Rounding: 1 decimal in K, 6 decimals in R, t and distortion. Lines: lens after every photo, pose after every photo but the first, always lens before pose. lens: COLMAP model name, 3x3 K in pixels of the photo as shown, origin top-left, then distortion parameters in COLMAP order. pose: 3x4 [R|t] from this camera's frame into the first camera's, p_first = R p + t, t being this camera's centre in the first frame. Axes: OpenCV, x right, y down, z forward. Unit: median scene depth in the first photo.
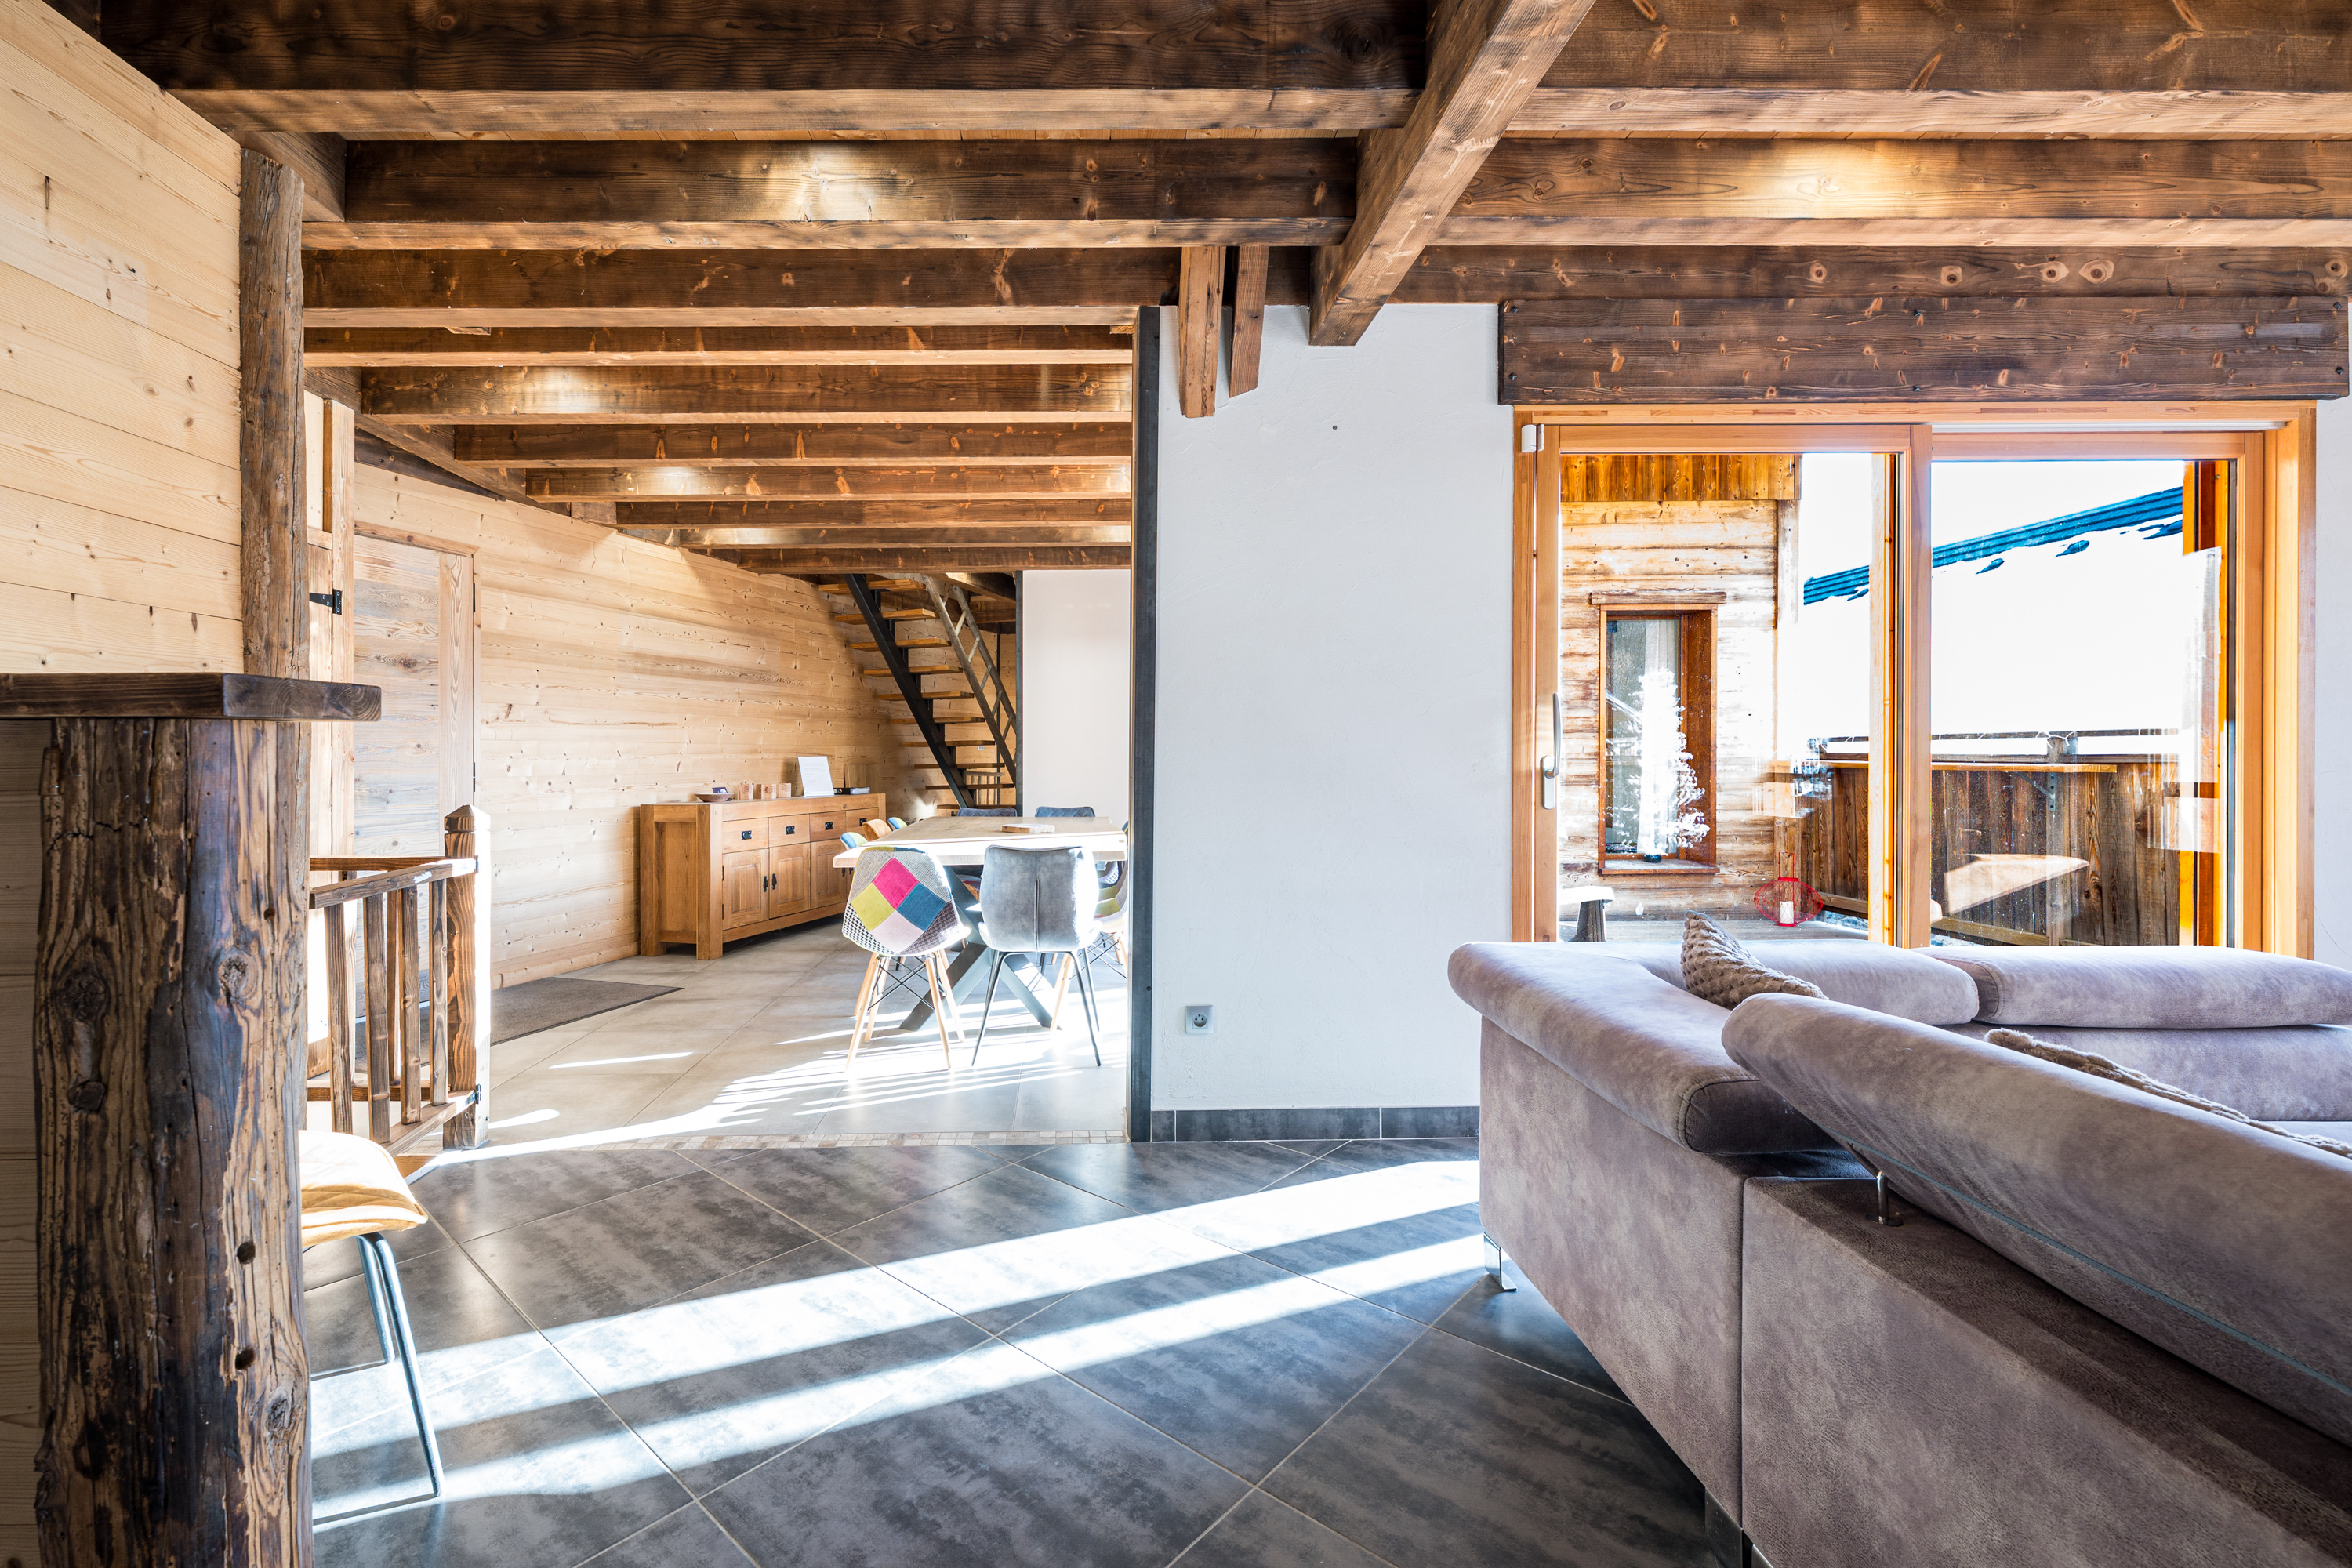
lens RADIAL K [[995.2, 0, 1019.4], [0, 995.2, 755.8], [0, 0, 1]] dist [0.001495, -0.000418]
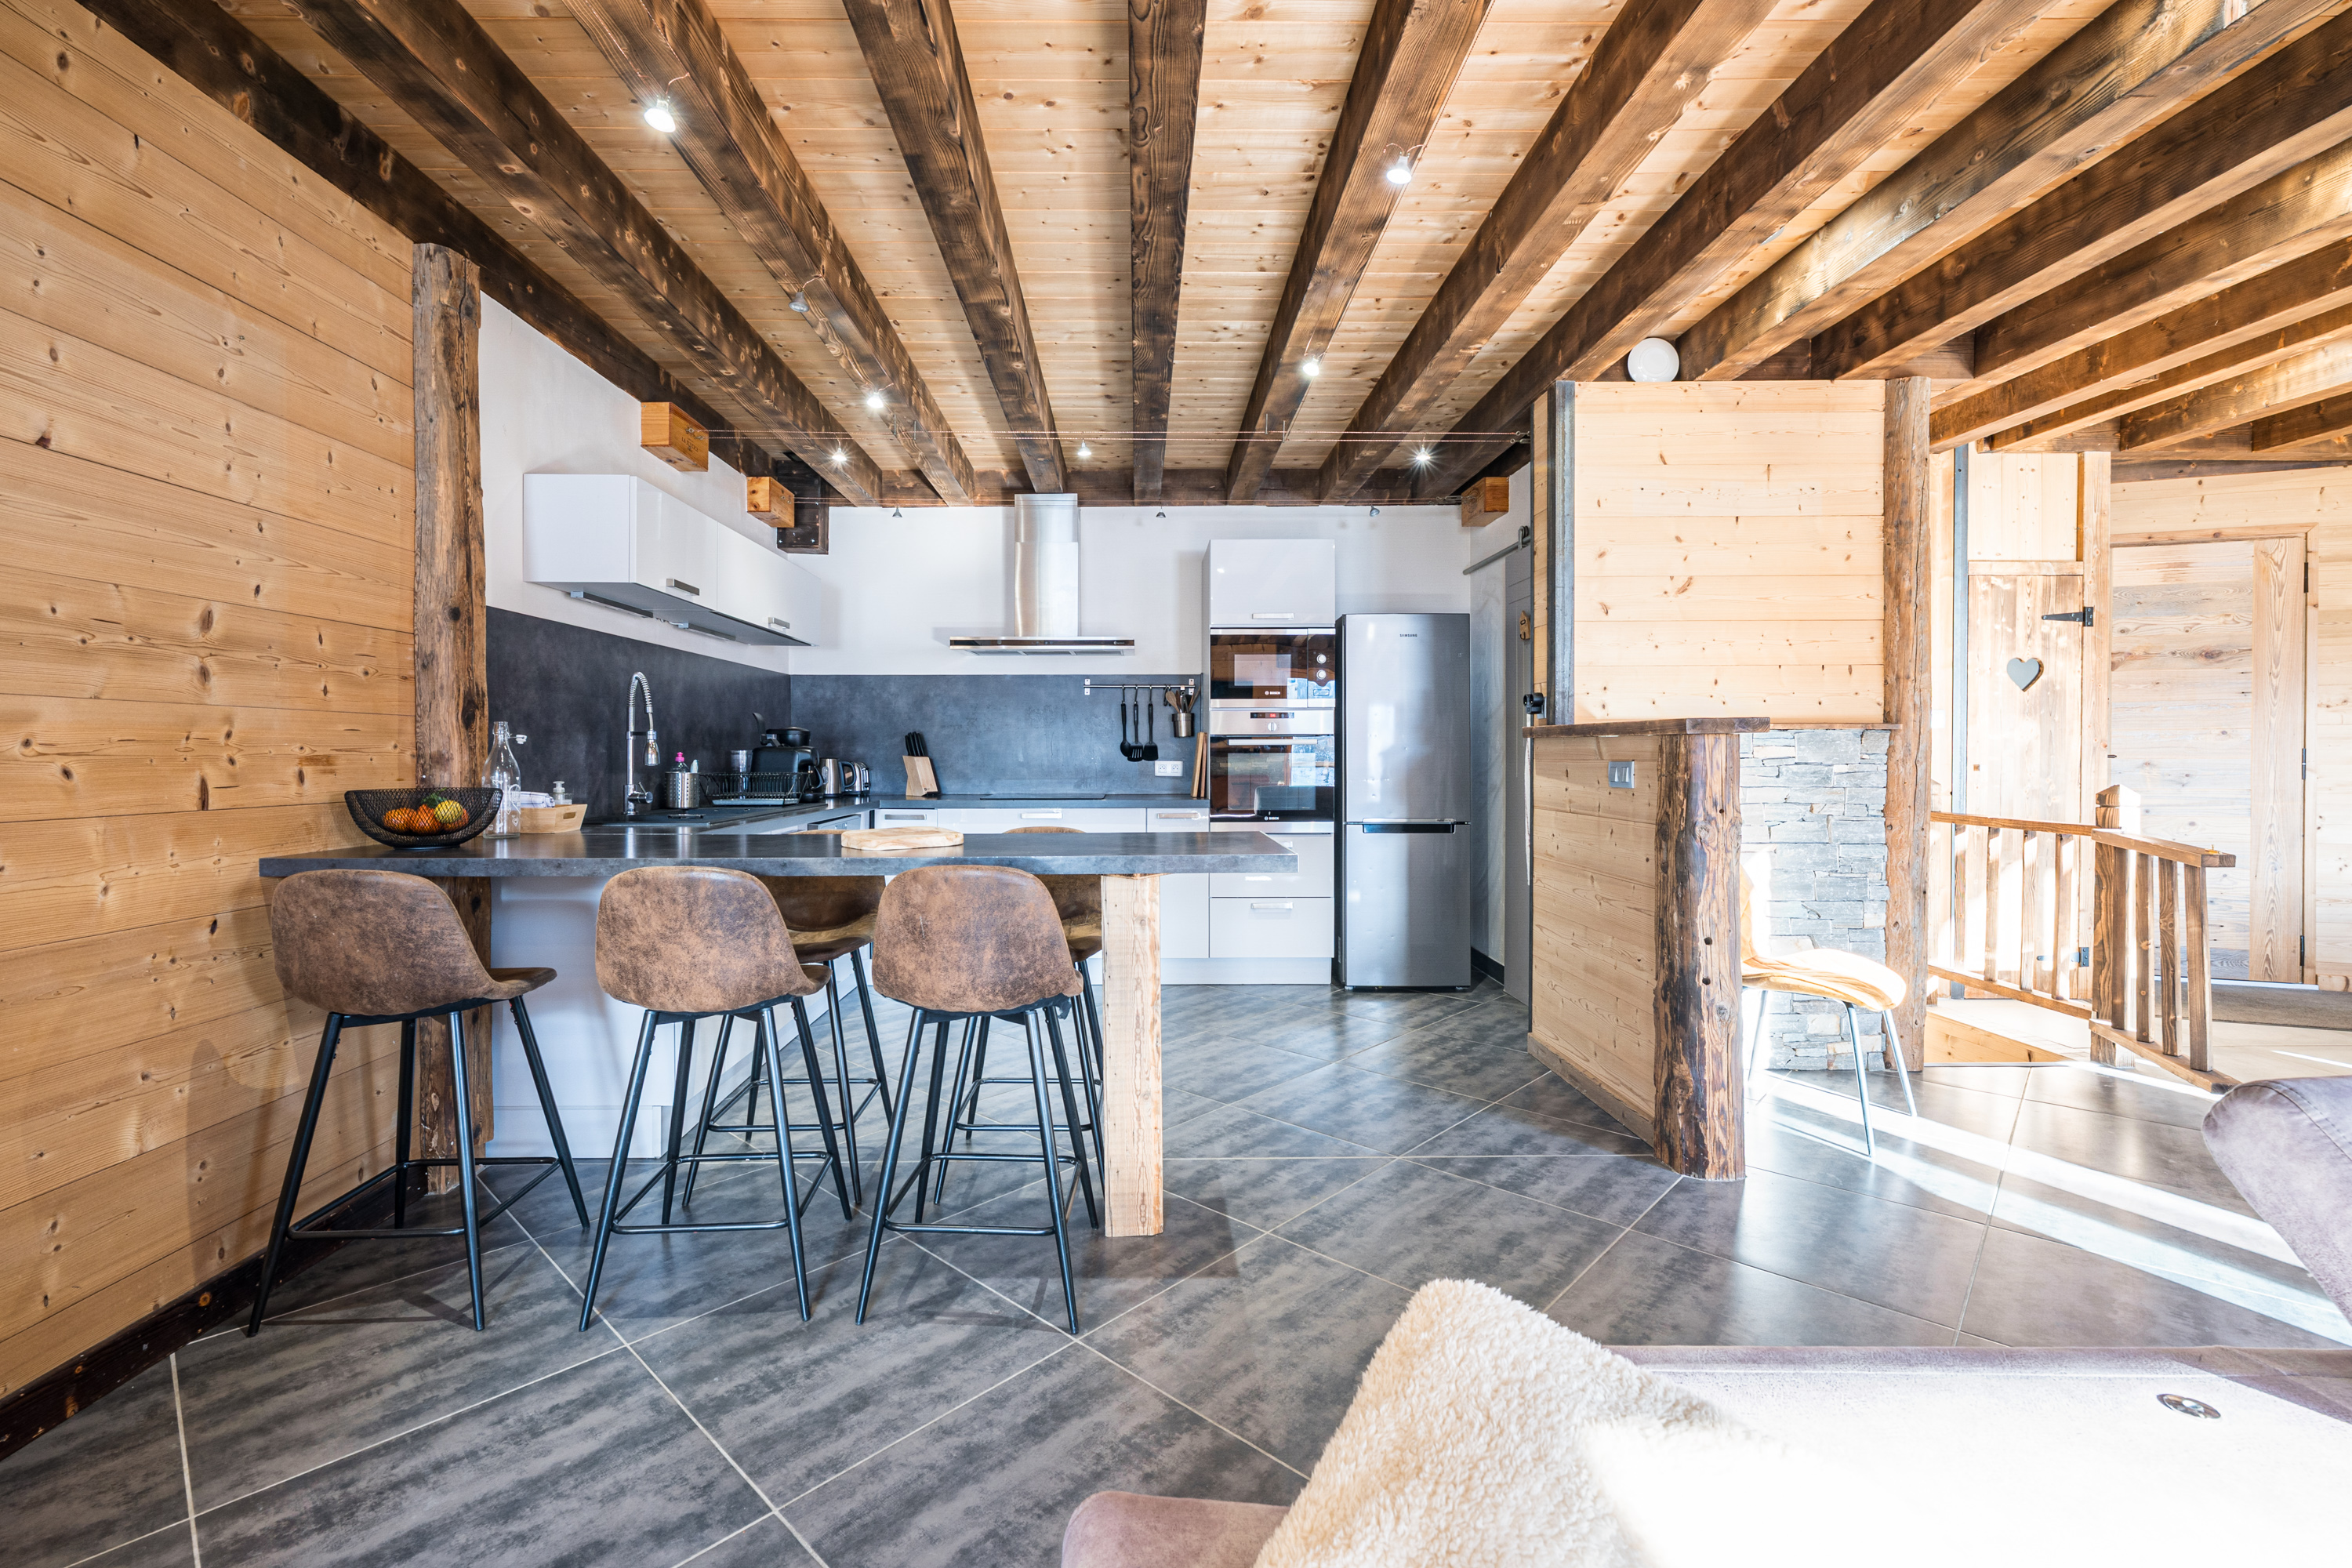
lens RADIAL K [[995.2, 0, 1162.6], [0, 995.2, 758.6], [0, 0, 1]] dist [0.001495, -0.000418]
pose [[-0.006619, 0.024435, -0.999680, 0.668195], [-0.000678, 0.999701, 0.024440, -0.013097], [0.999978, 0.000839, -0.006600, -0.147580]]
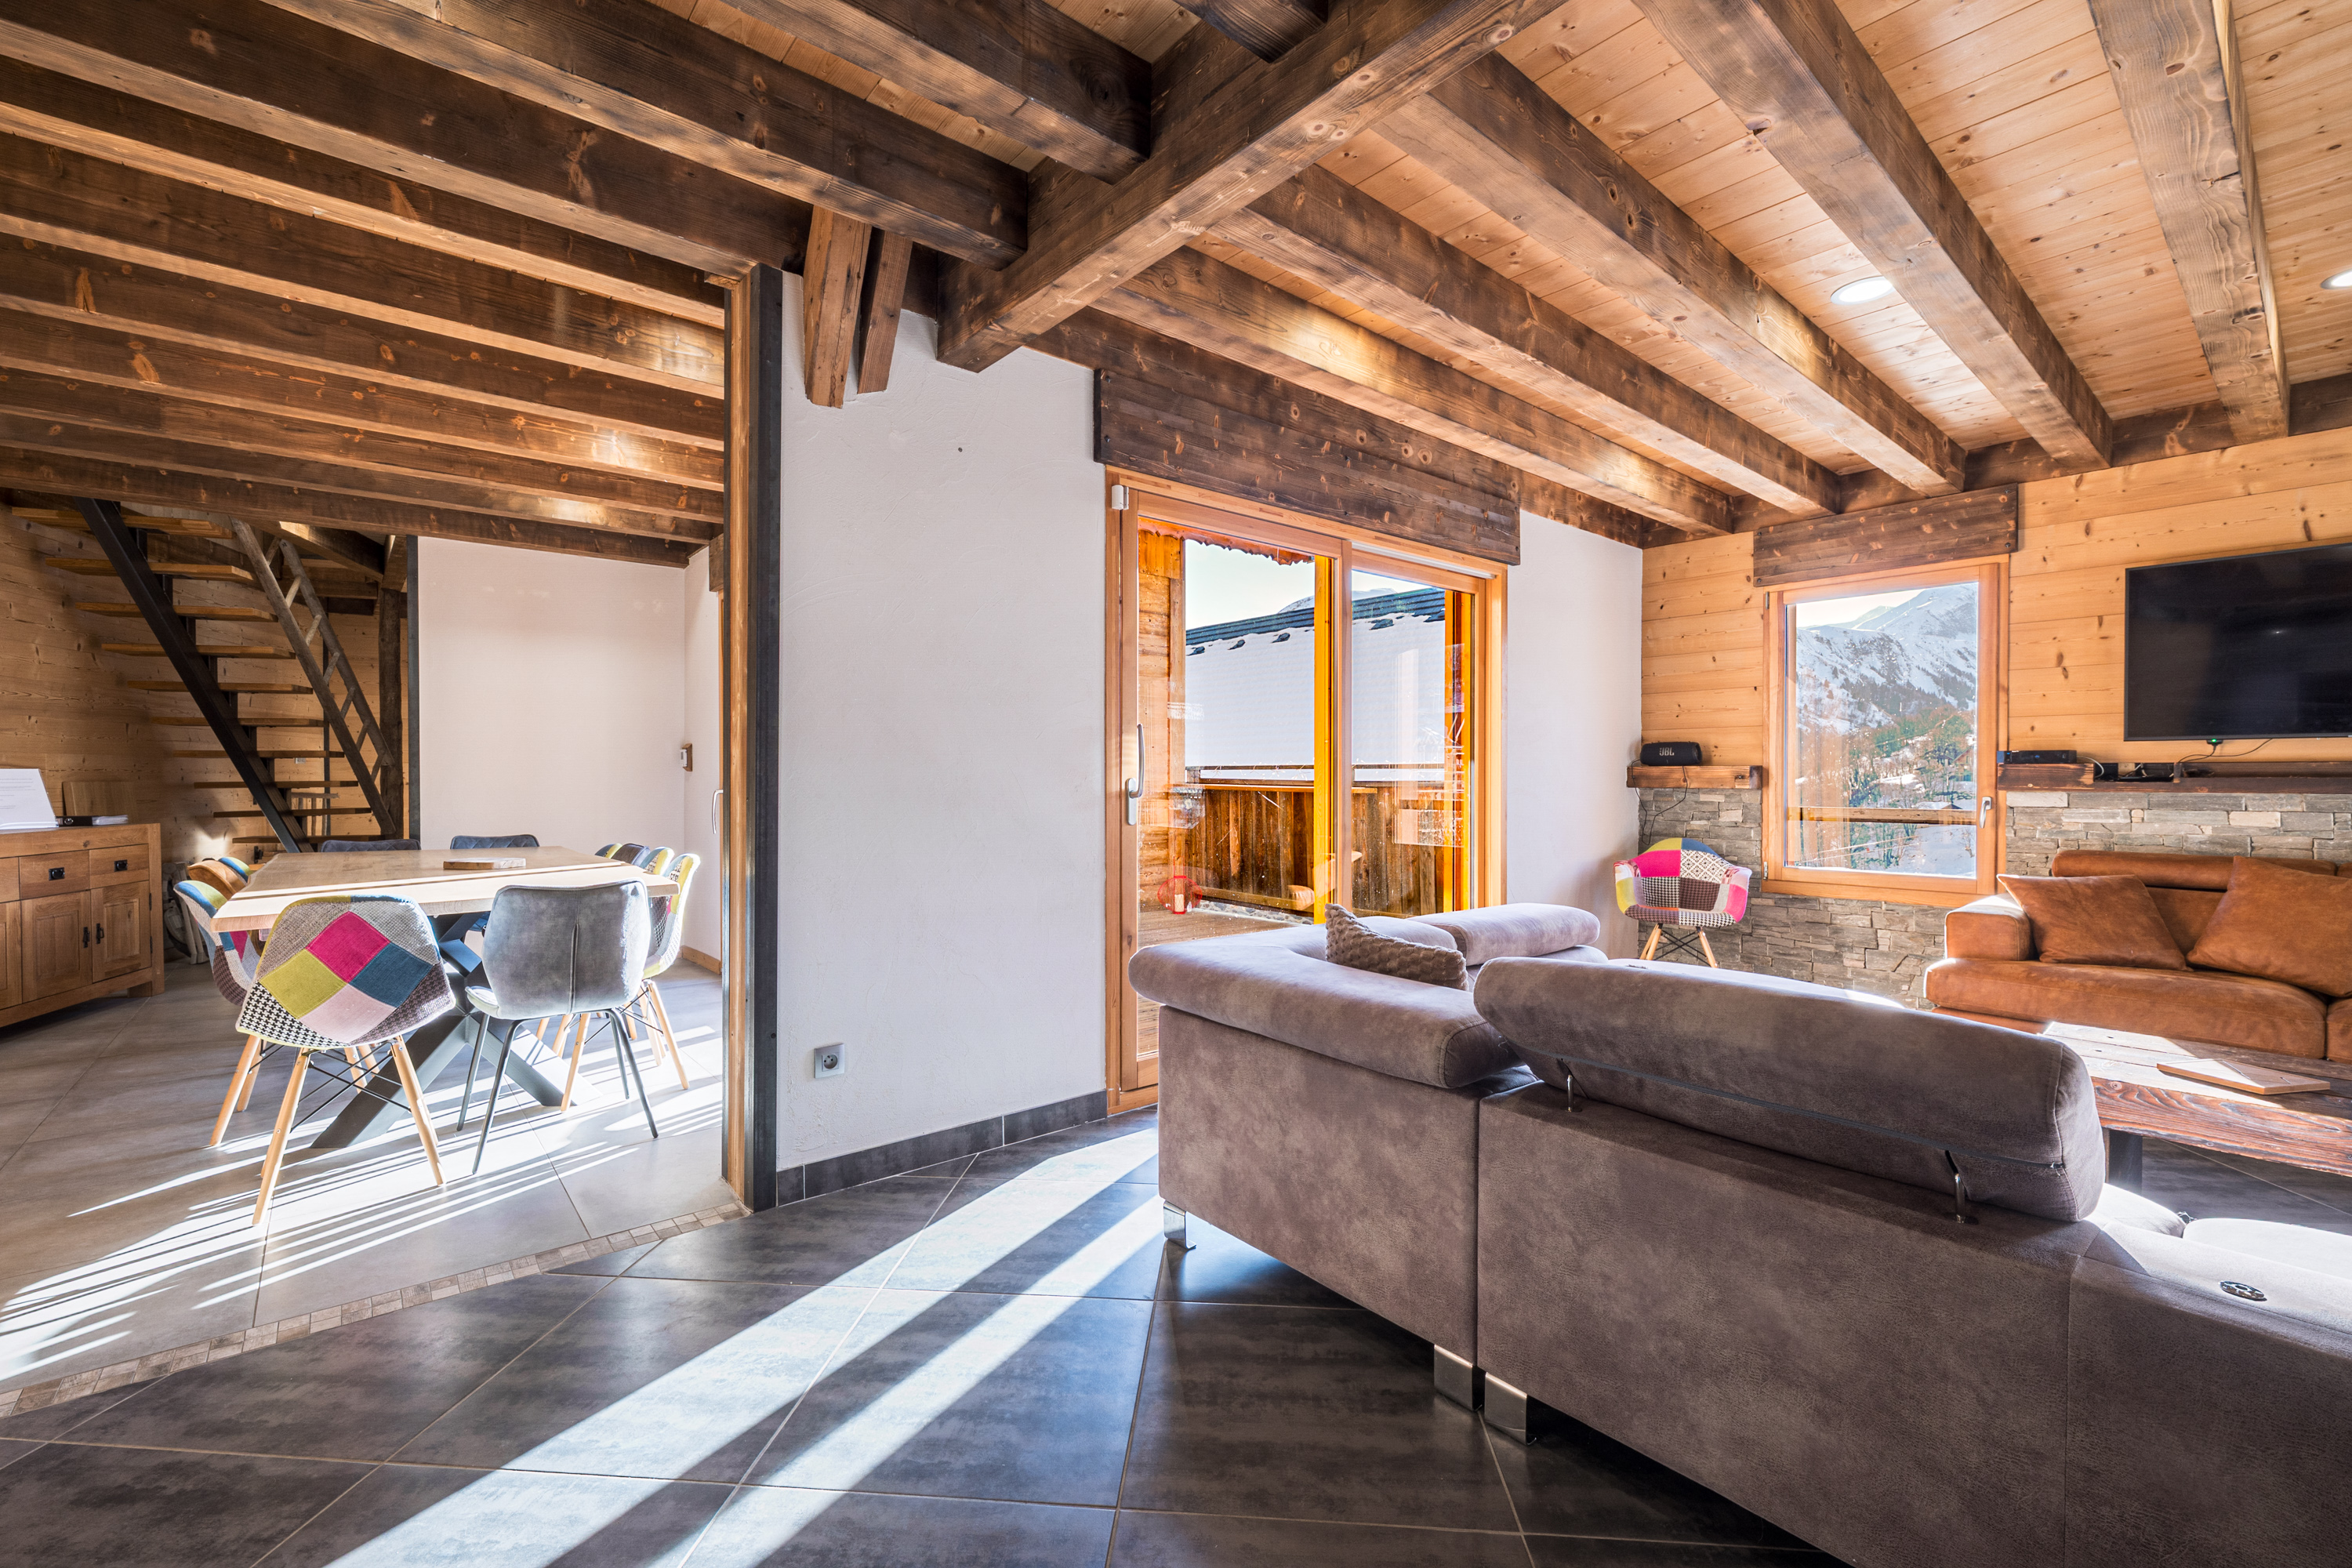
lens RADIAL K [[995.2, 0, 1165.2], [0, 995.2, 784.2], [0, 0, 1]] dist [0.001495, -0.000418]
pose [[0.776534, 0.006024, 0.630046, -0.154714], [-0.010747, 0.999935, 0.003686, 0.001964], [-0.629984, -0.009634, 0.776549, 0.087801]]
